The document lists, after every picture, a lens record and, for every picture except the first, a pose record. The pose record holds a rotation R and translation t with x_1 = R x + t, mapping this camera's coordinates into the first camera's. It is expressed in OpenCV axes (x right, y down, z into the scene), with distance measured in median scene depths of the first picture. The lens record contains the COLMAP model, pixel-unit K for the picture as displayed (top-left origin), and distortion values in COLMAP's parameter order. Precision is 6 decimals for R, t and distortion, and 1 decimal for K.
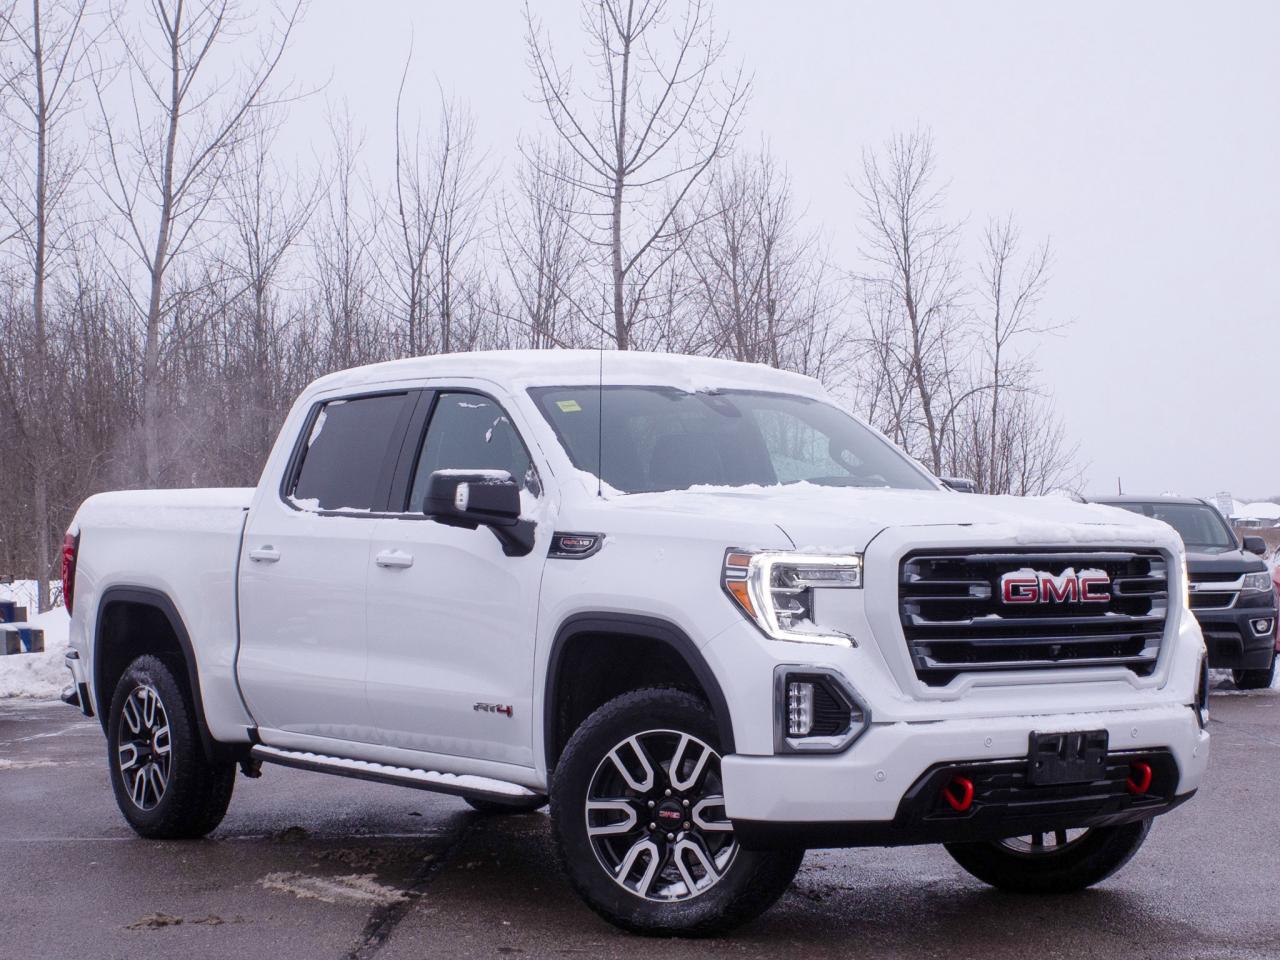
lens RADIAL K [[2435.4, 0, 639.8], [0, 2435.4, 569.9], [0, 0, 1]] dist [0.009616, -0.080582]
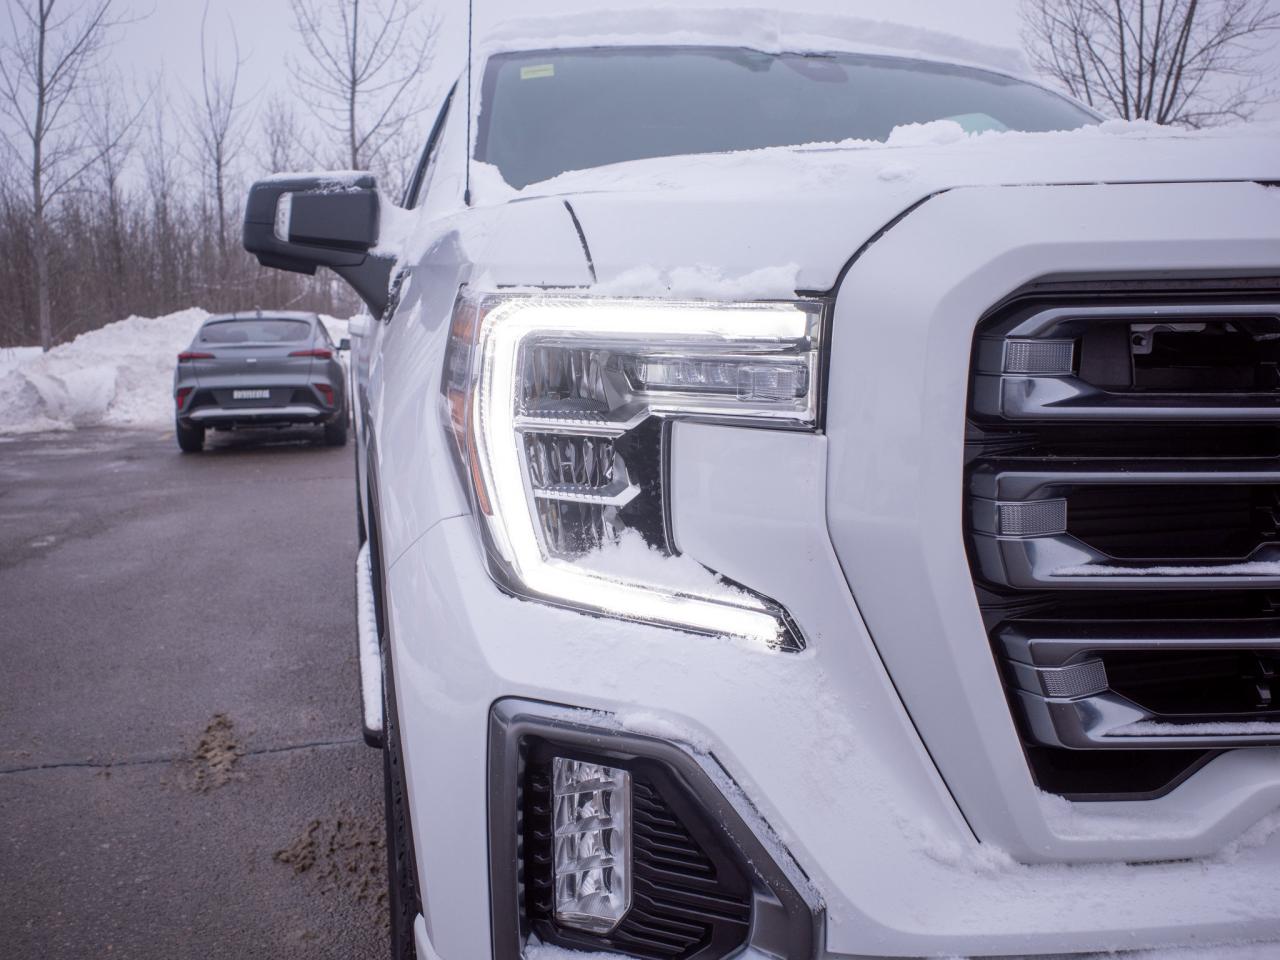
lens RADIAL K [[1129.9, 0, 590.0], [0, 1129.9, 482.7], [0, 0, 1]] dist [-0.041447, 0.025350]
pose [[0.923602, 0.050528, -0.380009, 0.105625], [-0.000378, 0.991395, 0.130901, -0.002506], [0.383354, -0.120757, 0.915673, 0.815187]]
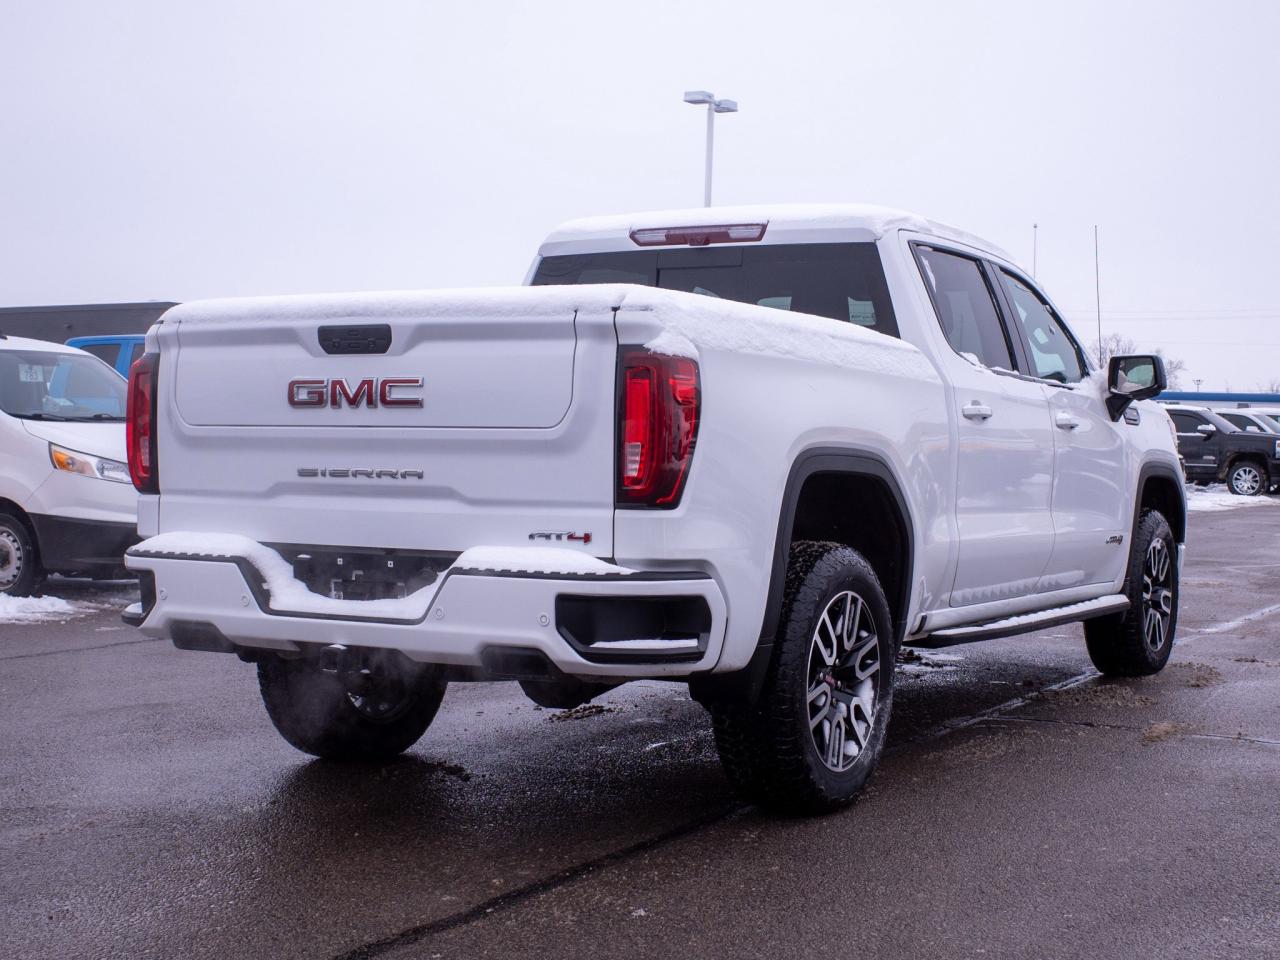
lens RADIAL K [[1969.6, 0, 640.0], [0, 1969.6, 480.0], [0, 0, 1]] dist [-0.040267, -0.087569]
pose [[-0.431482, -0.018677, 0.901928, -0.942206], [-0.001688, 0.999801, 0.019896, 0.006105], [-0.902120, 0.007063, -0.431427, 1.782787]]
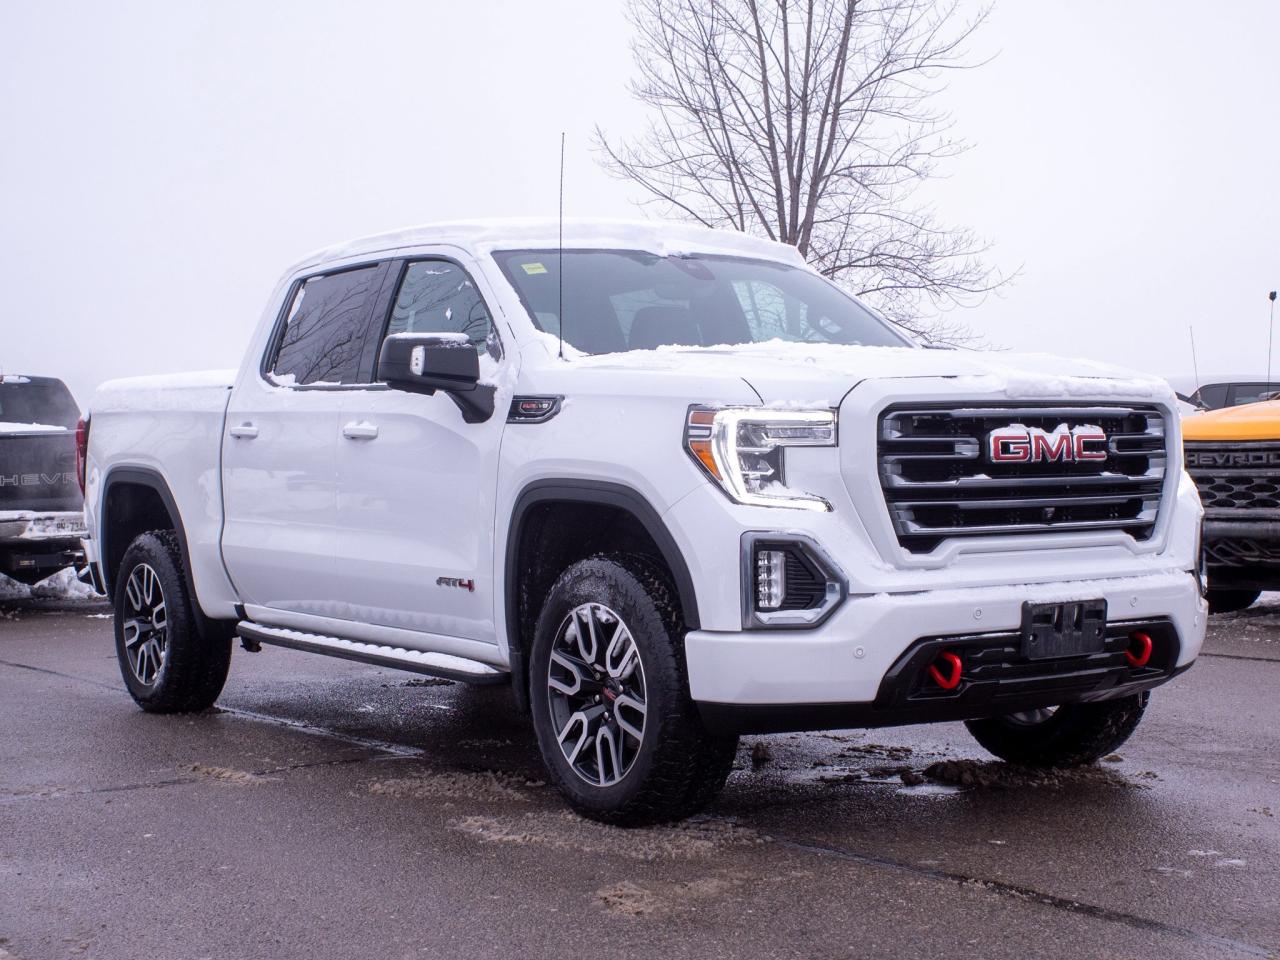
lens RADIAL K [[1969.6, 0, 640.0], [0, 1969.6, 480.0], [0, 0, 1]] dist [-0.040267, -0.087569]
pose [[0.999768, -0.011838, -0.017972, 0.028489], [0.011938, 0.999914, 0.005456, 0.014047], [0.017906, -0.005670, 0.999824, 0.244717]]
